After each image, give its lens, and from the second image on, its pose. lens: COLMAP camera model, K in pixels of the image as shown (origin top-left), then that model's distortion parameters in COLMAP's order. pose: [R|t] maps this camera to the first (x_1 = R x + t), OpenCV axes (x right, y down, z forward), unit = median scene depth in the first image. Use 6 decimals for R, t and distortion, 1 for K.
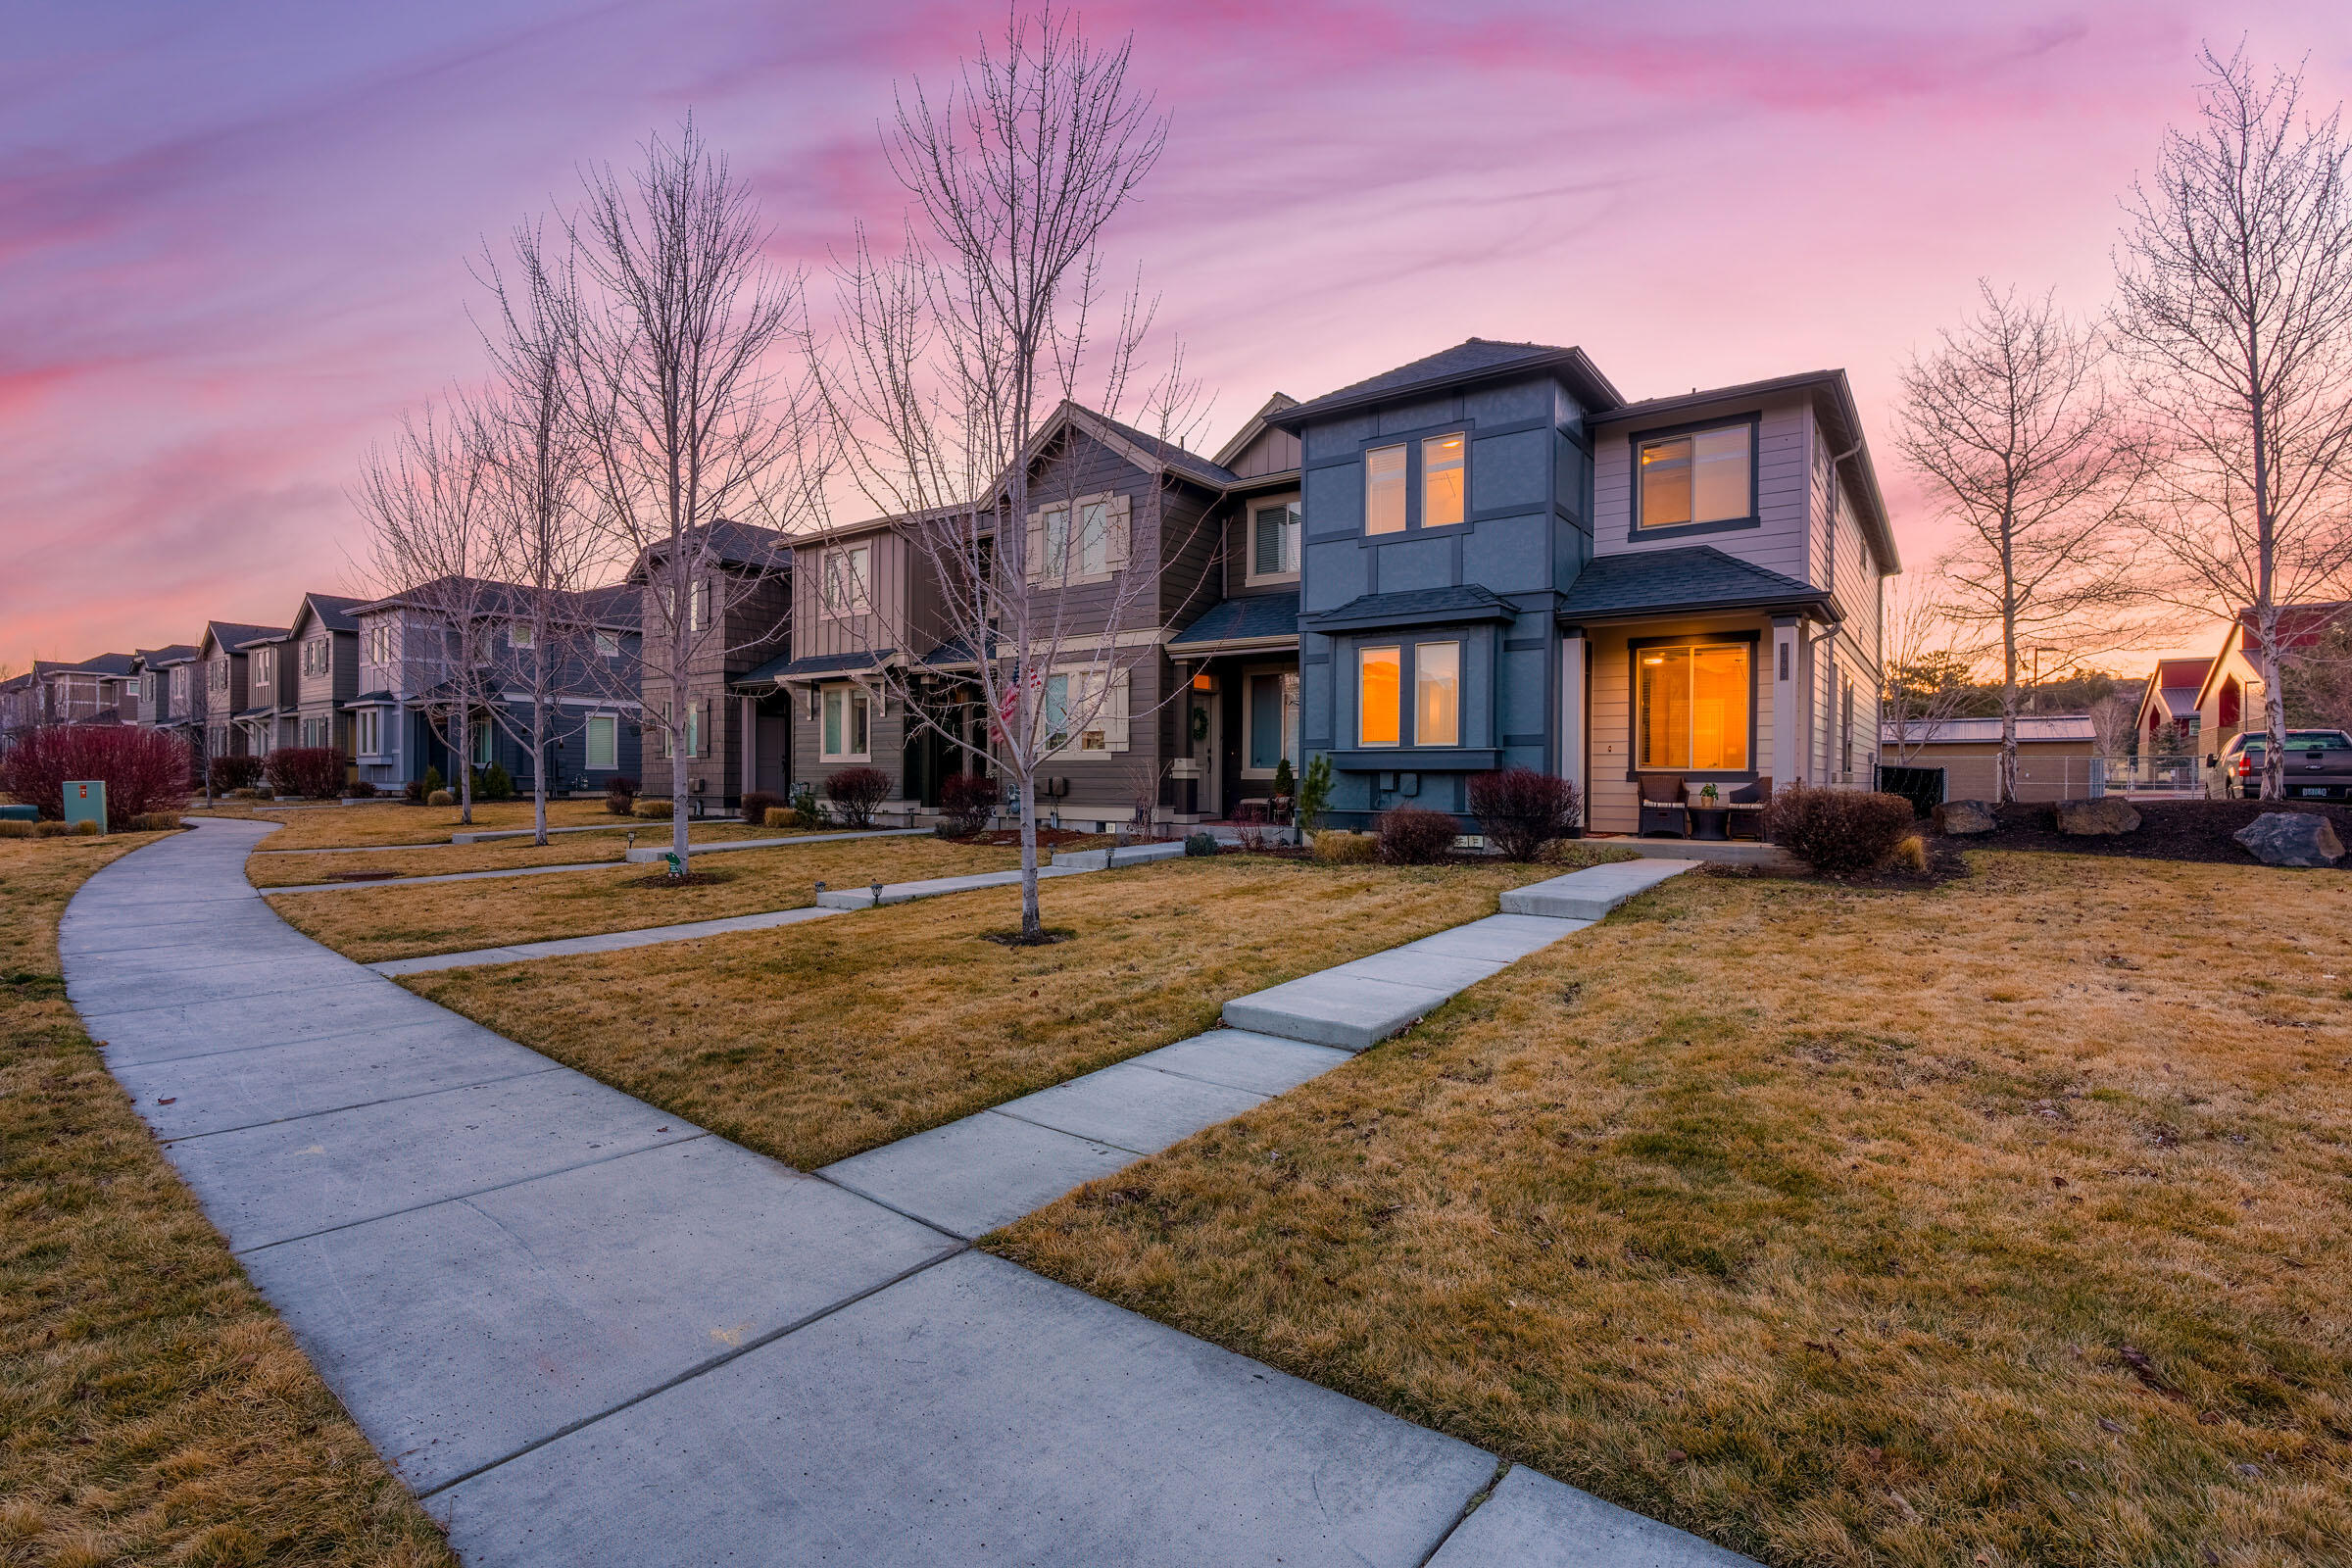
lens RADIAL K [[1059.7, 0, 1174.5], [0, 1059.7, 782.3], [0, 0, 1]] dist [-0.003236, -0.000493]
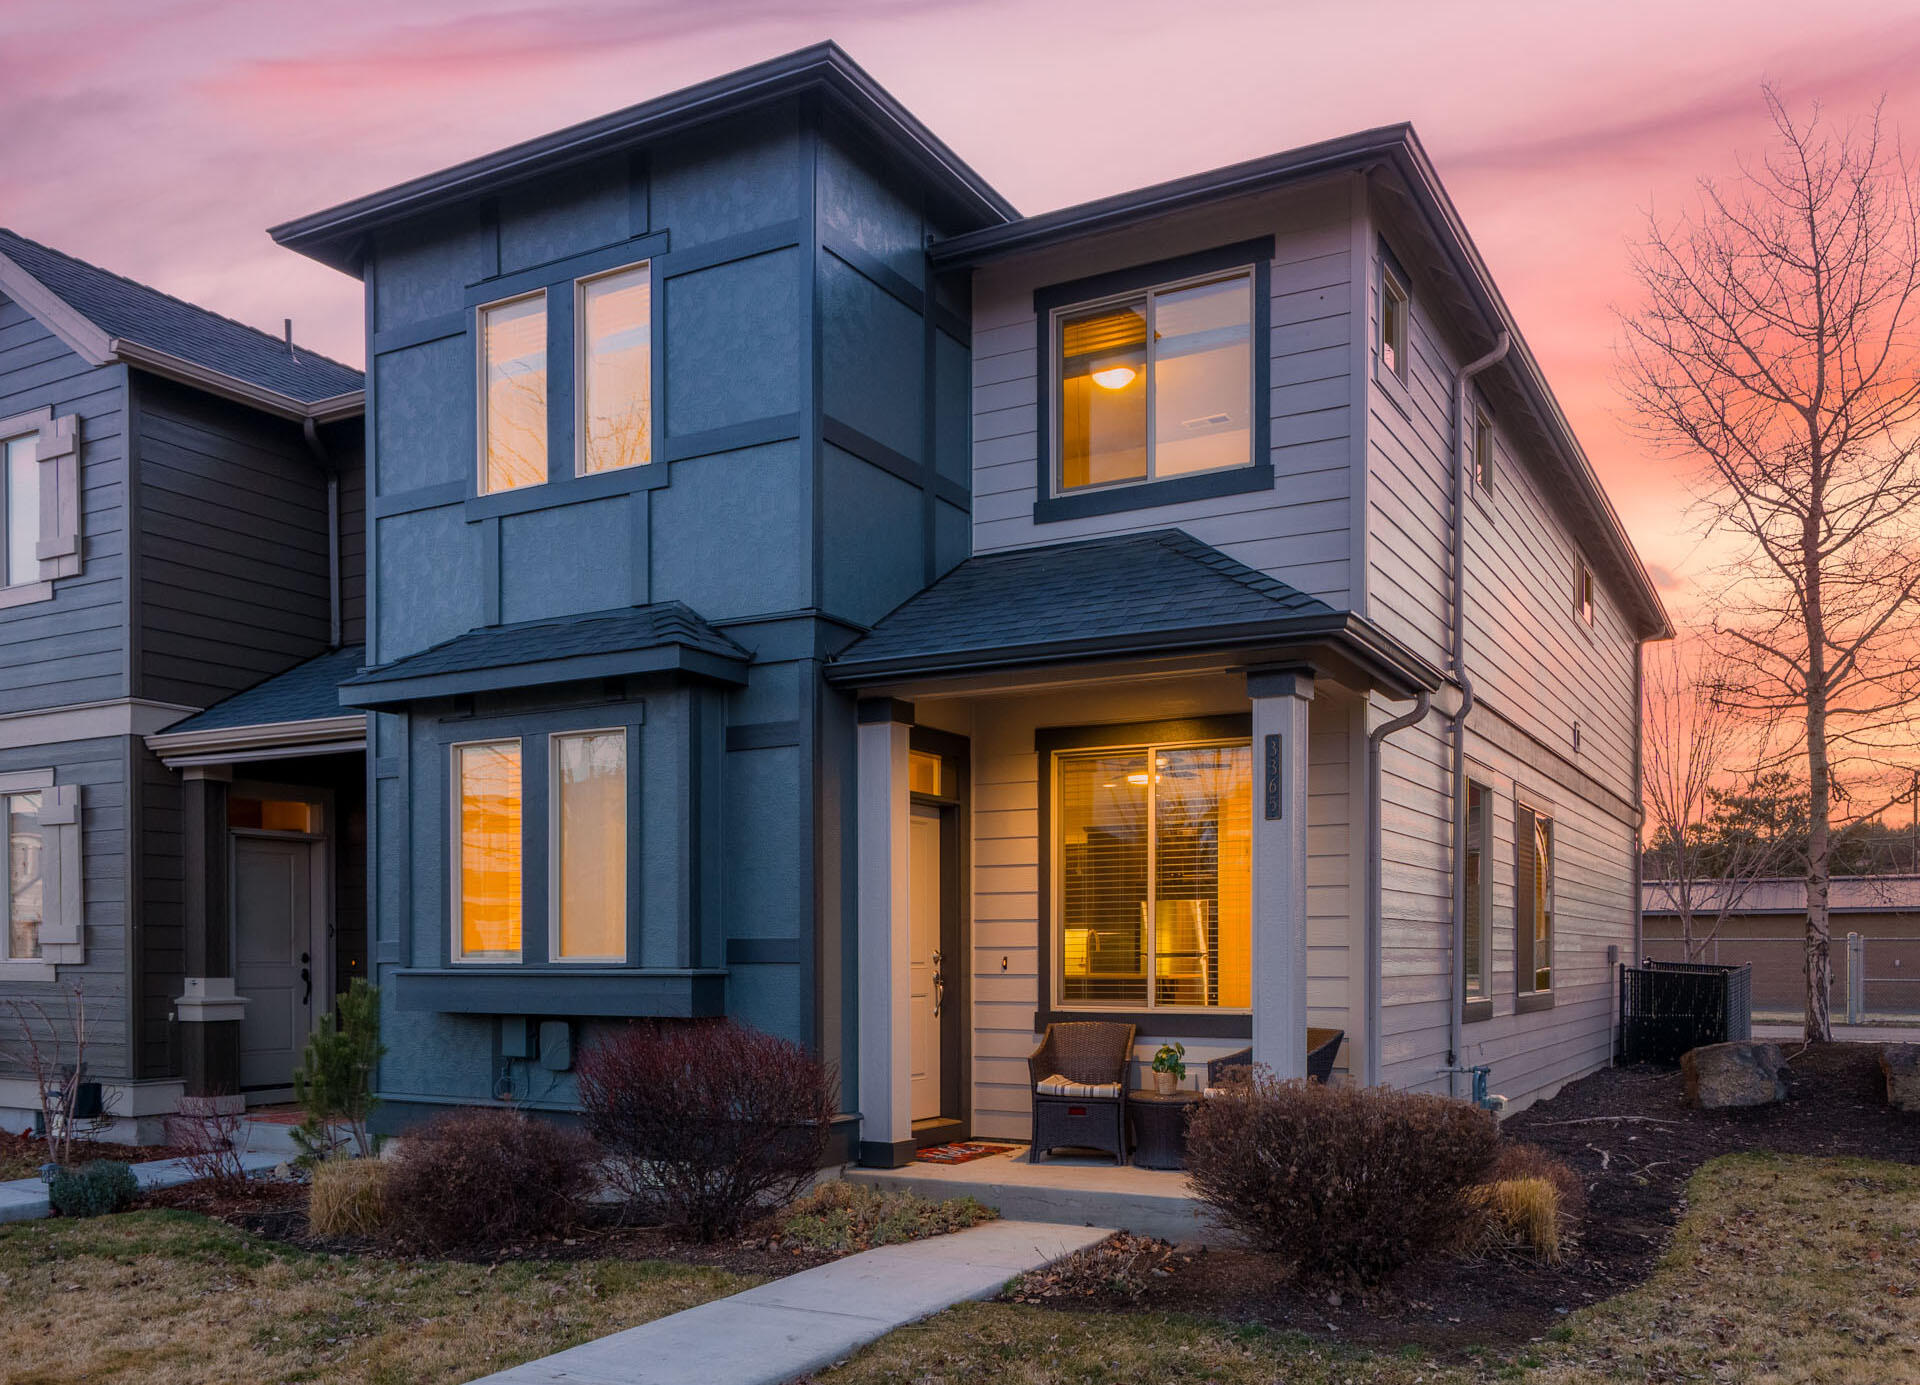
lens RADIAL K [[1593.4, 0, 960.7], [0, 1593.4, 974.1], [0, 0, 1]] dist [-0.004583, 0.001693]
pose [[0.990716, -0.008339, 0.135692, 0.296270], [0.007618, 0.999954, 0.005832, -0.030904], [-0.135735, -0.004744, 0.990734, 0.301370]]
